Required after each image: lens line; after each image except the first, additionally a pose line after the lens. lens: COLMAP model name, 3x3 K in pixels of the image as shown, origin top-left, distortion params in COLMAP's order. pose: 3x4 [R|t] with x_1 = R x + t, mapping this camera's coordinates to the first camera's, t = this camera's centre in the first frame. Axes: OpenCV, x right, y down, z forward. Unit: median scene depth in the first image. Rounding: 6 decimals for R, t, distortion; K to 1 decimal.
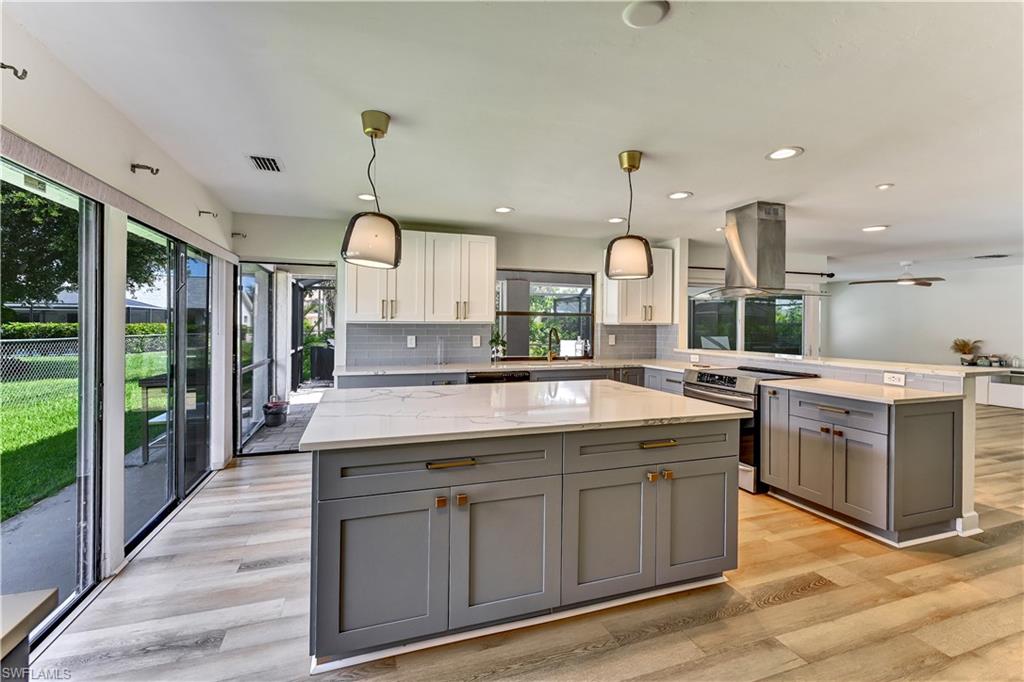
lens RADIAL K [[409.1, 0, 495.7], [0, 409.1, 327.6], [0, 0, 1]] dist [0.000137, -0.000010]
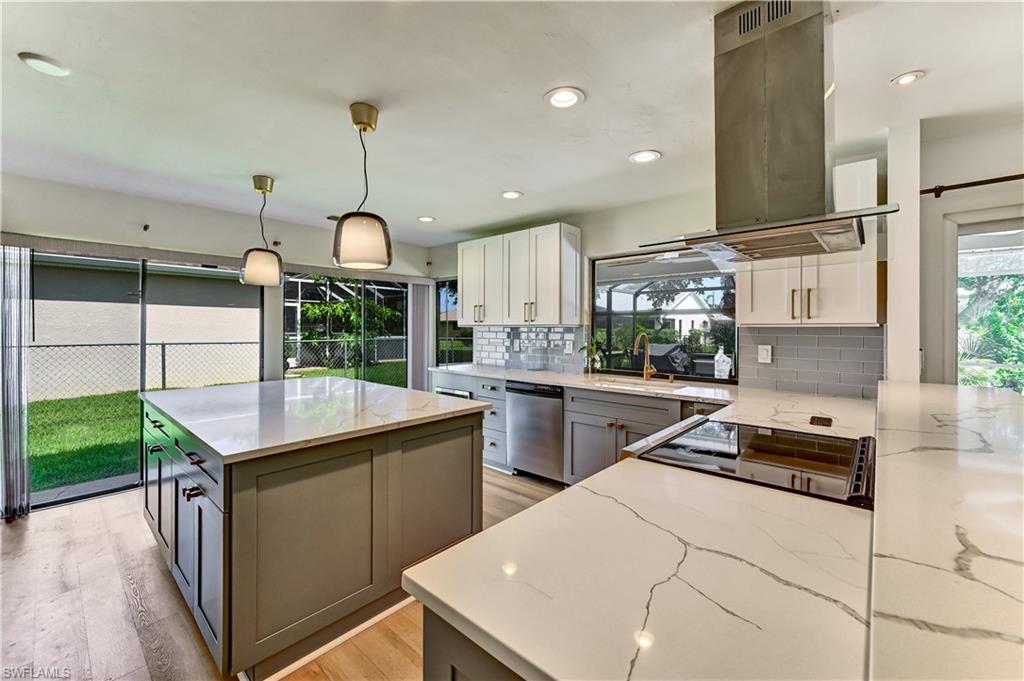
lens RADIAL K [[414.7, 0, 506.8], [0, 414.7, 337.4], [0, 0, 1]] dist [-0.000492, -0.000096]
pose [[0.528504, 0.014719, -0.848803, 0.630836], [-0.005133, 0.999887, 0.014143, 0.000718], [0.848915, -0.003118, 0.528520, 0.438383]]
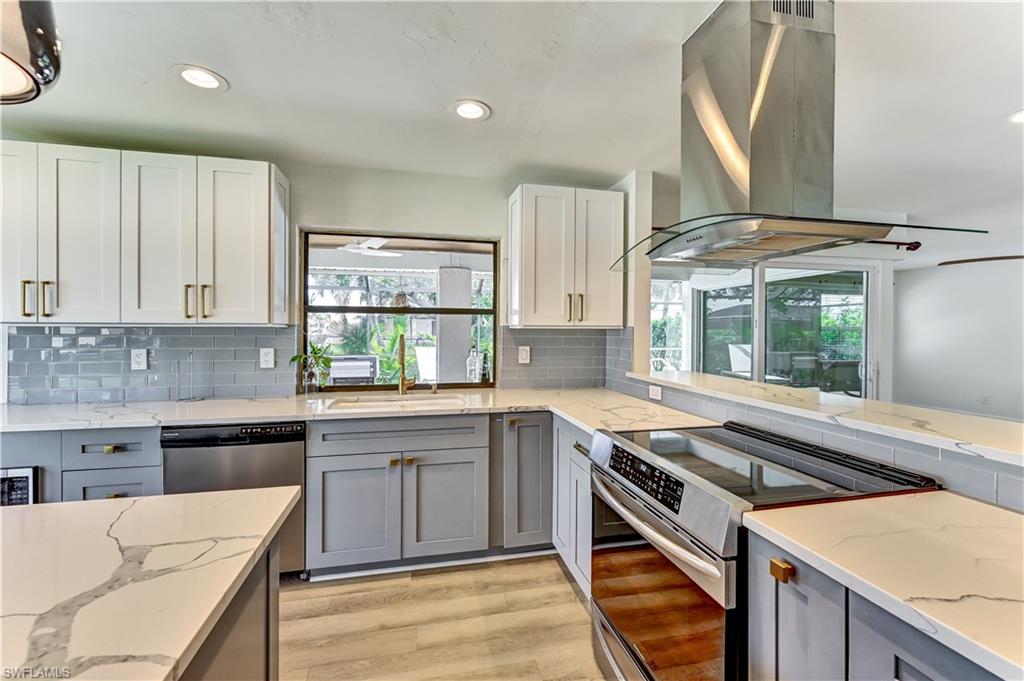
lens RADIAL K [[413.0, 0, 515.7], [0, 413.0, 334.1], [0, 0, 1]] dist [-0.001401, -0.000278]
pose [[0.999048, -0.000697, -0.043614, 0.324598], [0.000797, 0.999997, 0.002273, -0.000846], [0.043612, -0.002306, 0.999046, 0.456737]]
